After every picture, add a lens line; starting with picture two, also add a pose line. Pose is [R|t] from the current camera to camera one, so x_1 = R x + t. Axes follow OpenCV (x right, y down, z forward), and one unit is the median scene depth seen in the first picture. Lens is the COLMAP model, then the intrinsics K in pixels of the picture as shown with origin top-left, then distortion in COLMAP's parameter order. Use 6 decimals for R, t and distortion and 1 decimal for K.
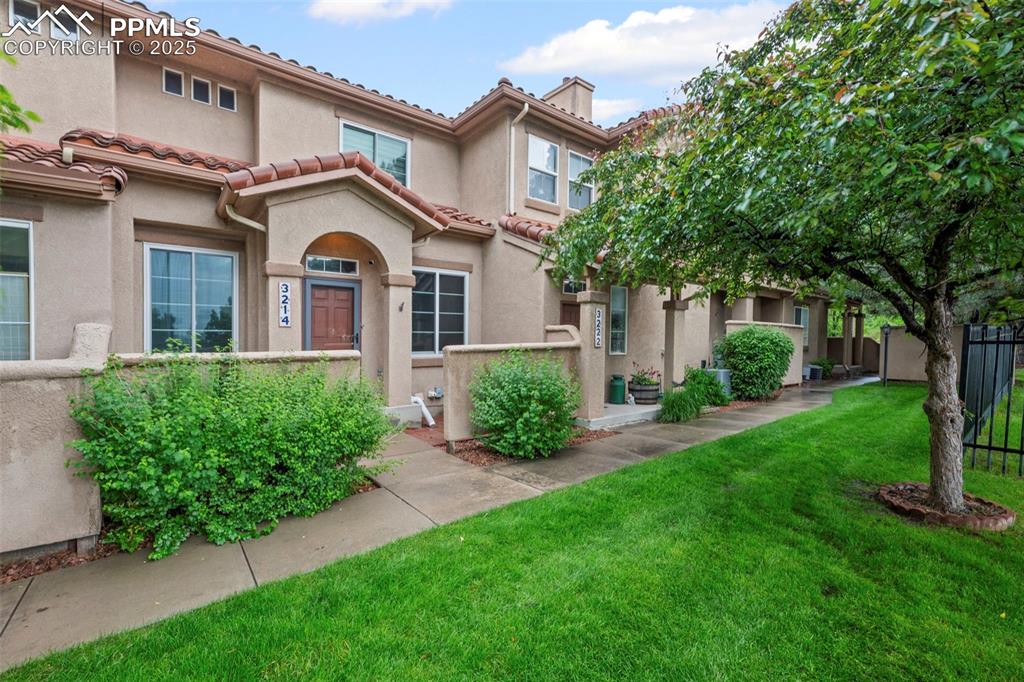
lens RADIAL K [[415.9, 0, 516.5], [0, 415.9, 350.3], [0, 0, 1]] dist [-0.001384, 0.000460]
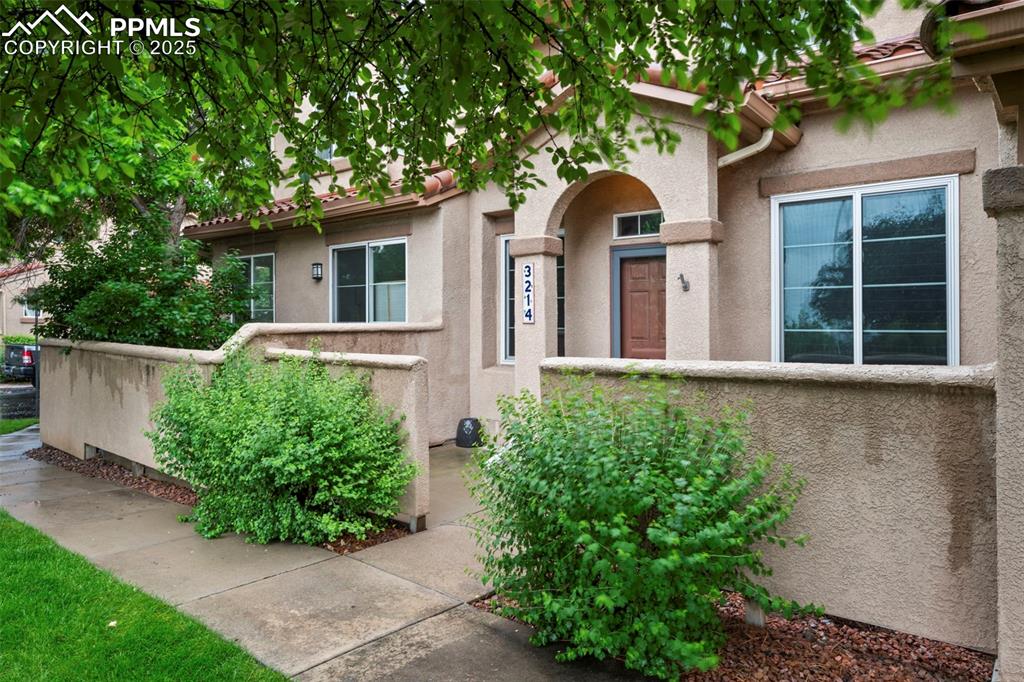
lens RADIAL K [[649.6, 0, 512.2], [0, 649.6, 331.7], [0, 0, 1]] dist [-0.002793, 0.001193]
pose [[0.233099, 0.003132, -0.972448, 0.550640], [-0.042133, 0.999088, -0.006882, -0.032183], [0.971540, 0.042577, 0.233018, 0.697475]]
